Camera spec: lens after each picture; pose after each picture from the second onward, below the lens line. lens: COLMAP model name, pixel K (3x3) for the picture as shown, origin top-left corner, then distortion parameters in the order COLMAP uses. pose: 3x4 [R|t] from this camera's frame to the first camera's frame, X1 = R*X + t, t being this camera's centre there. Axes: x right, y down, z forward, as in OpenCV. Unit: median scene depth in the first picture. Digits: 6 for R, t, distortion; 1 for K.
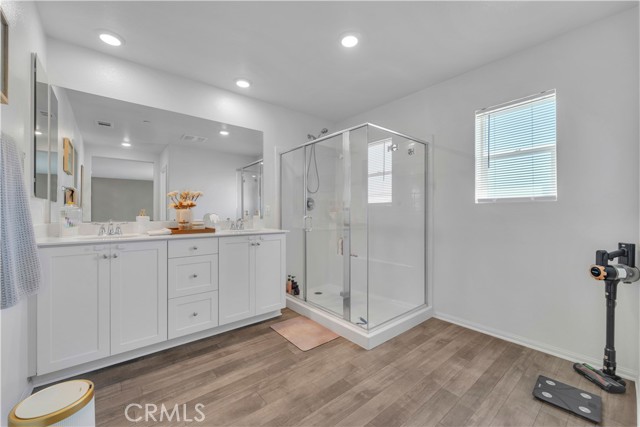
lens RADIAL K [[257.3, 0, 321.7], [0, 257.3, 212.8], [0, 0, 1]] dist [-0.000135, 0.000150]
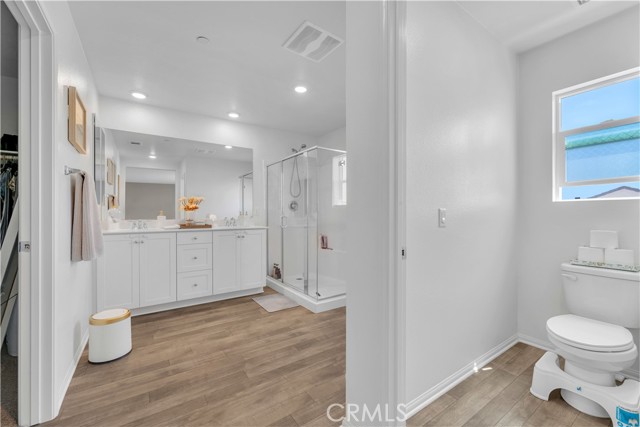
lens RADIAL K [[263.3, 0, 321.4], [0, 263.3, 214.6], [0, 0, 1]] dist [-0.000759, 0.000117]
pose [[0.996089, -0.000597, -0.088353, 0.291869], [0.001081, 0.999985, 0.005438, -0.000235], [0.088349, -0.005513, 0.996074, -0.341056]]
